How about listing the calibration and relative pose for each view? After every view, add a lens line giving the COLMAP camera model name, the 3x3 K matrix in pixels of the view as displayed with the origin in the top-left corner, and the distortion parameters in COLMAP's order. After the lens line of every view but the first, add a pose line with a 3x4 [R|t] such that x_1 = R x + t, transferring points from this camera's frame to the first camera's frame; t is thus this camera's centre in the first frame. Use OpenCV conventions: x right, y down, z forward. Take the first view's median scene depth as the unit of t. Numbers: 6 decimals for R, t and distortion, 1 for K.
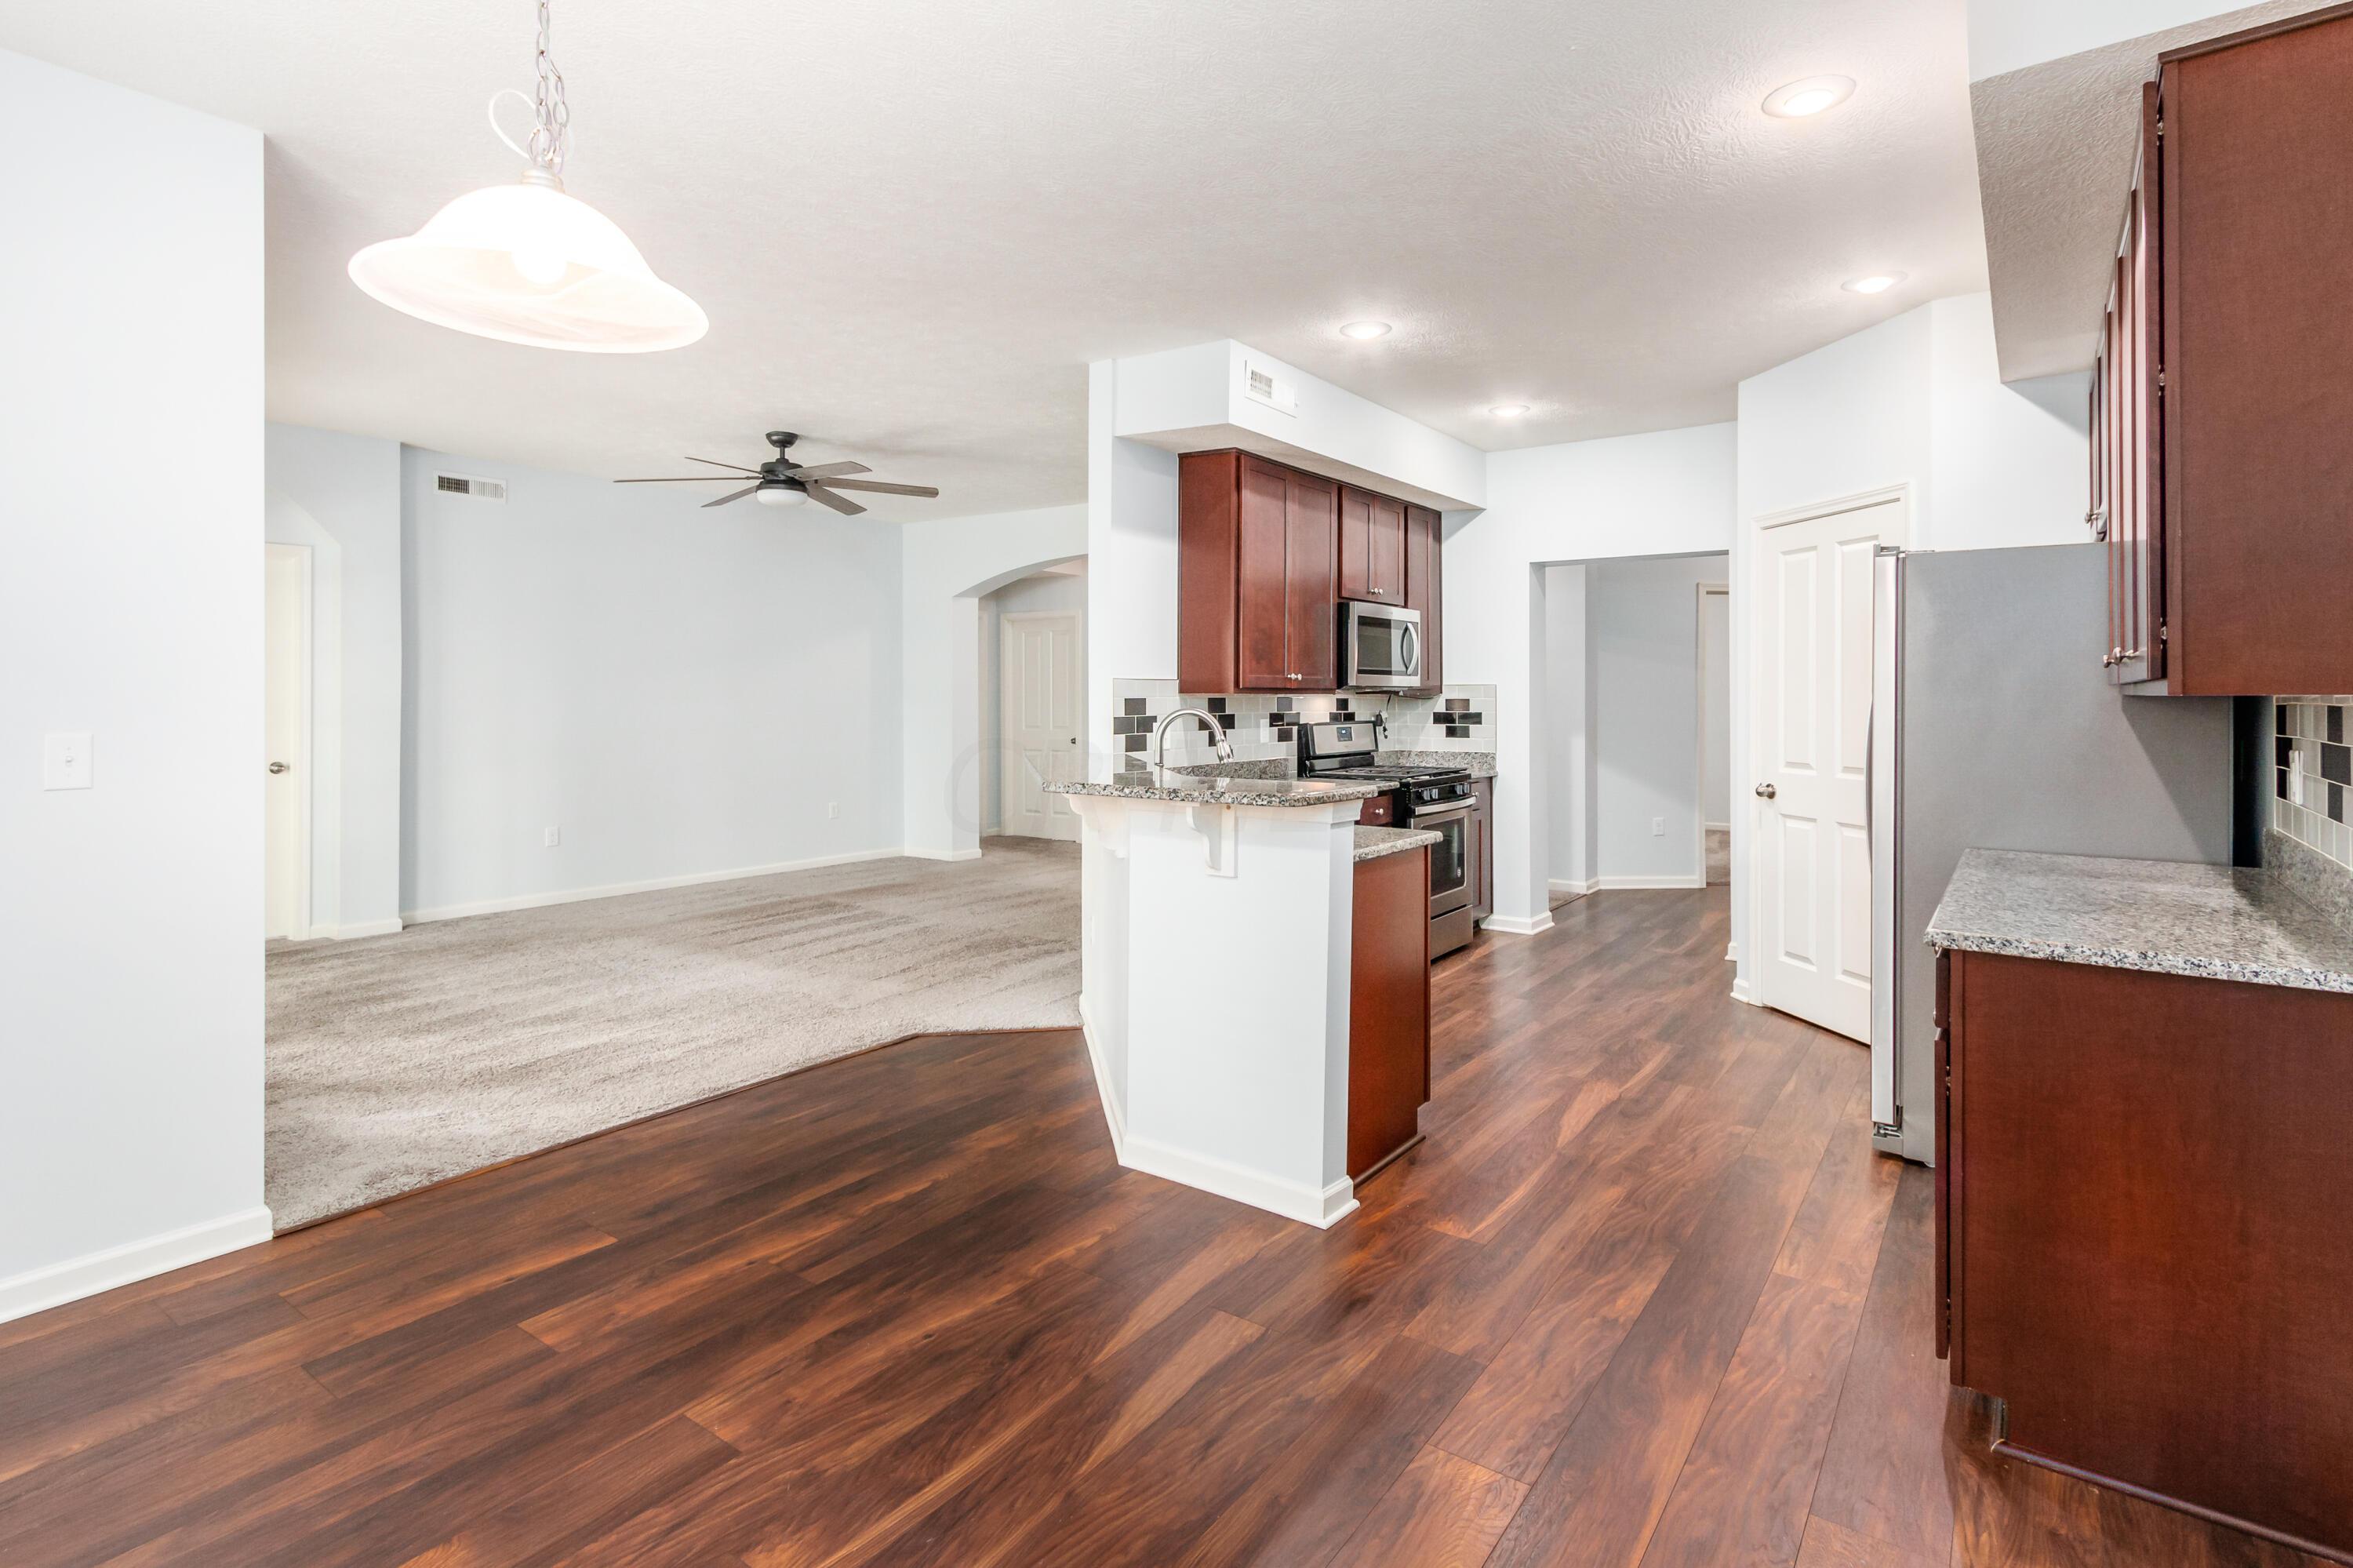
lens RADIAL K [[1177.4, 0, 1186.8], [0, 1177.4, 689.7], [0, 0, 1]] dist [-0.001060, -0.000634]
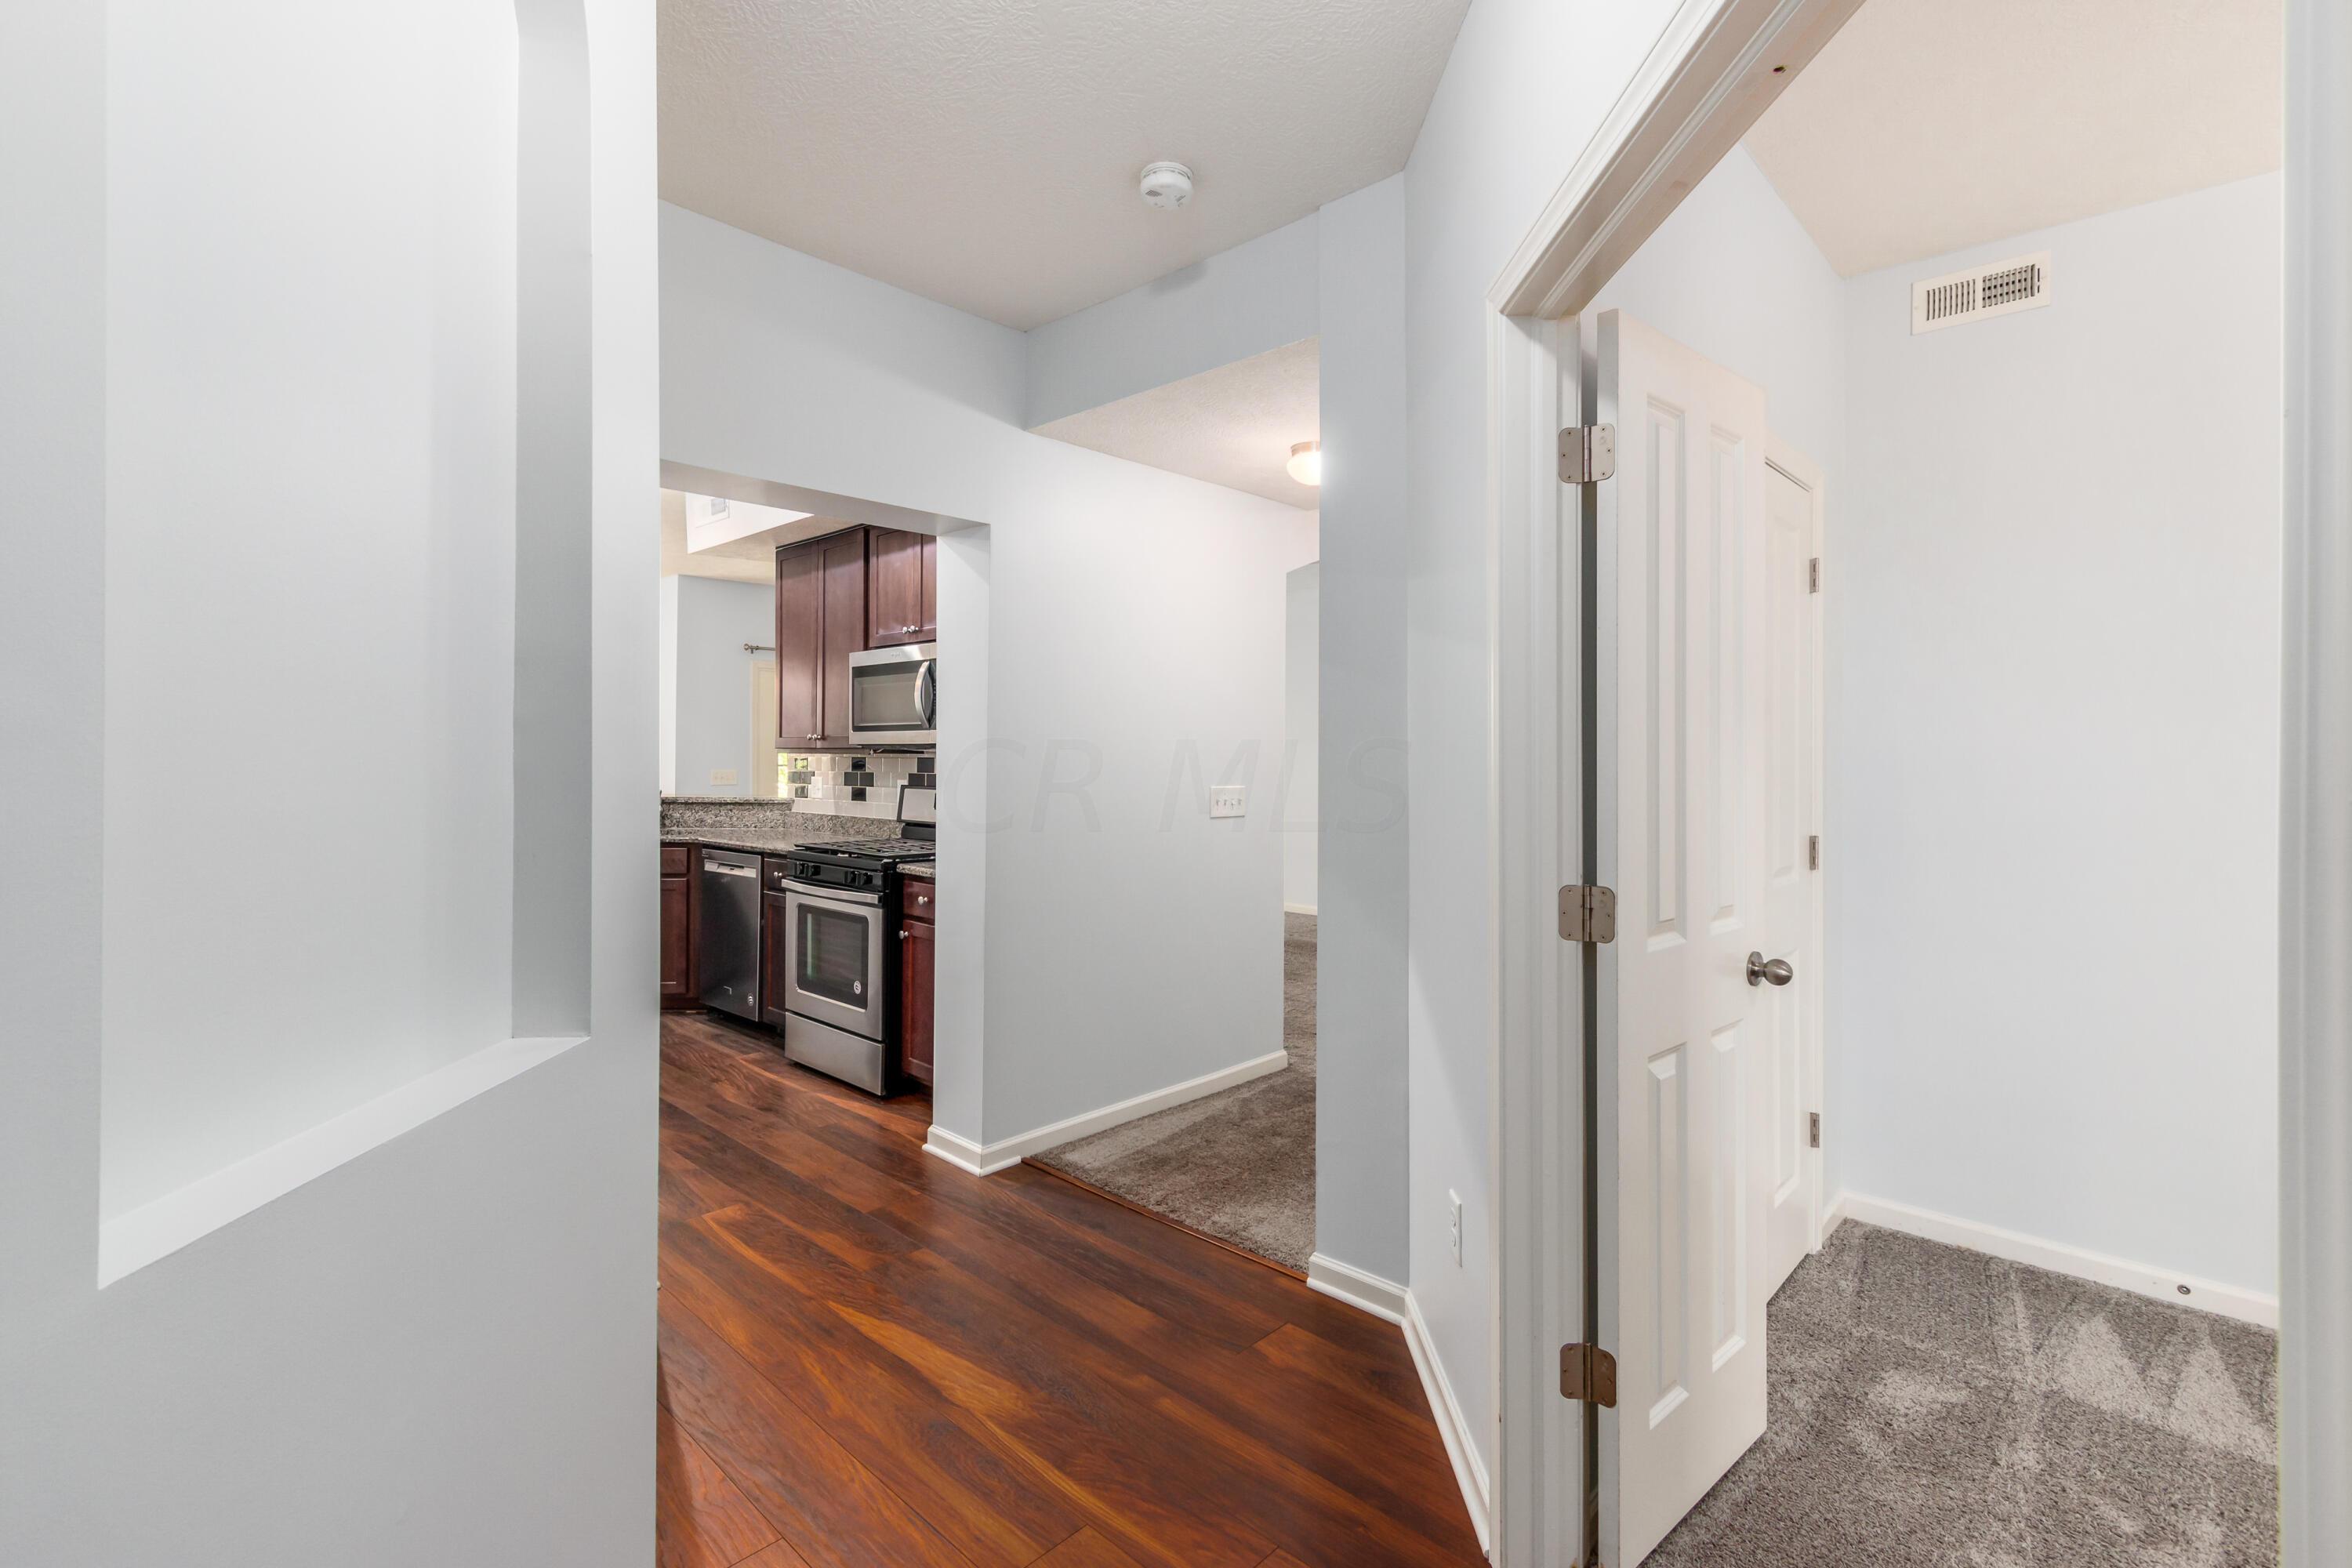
lens RADIAL K [[1088.6, 0, 1157.2], [0, 1088.6, 744.5], [0, 0, 1]] dist [0.008603, -0.002167]
pose [[-0.155858, -0.013392, -0.987689, 0.846302], [0.000024, 0.999908, -0.013562, 0.007519], [0.987779, -0.002137, -0.155843, 1.228722]]
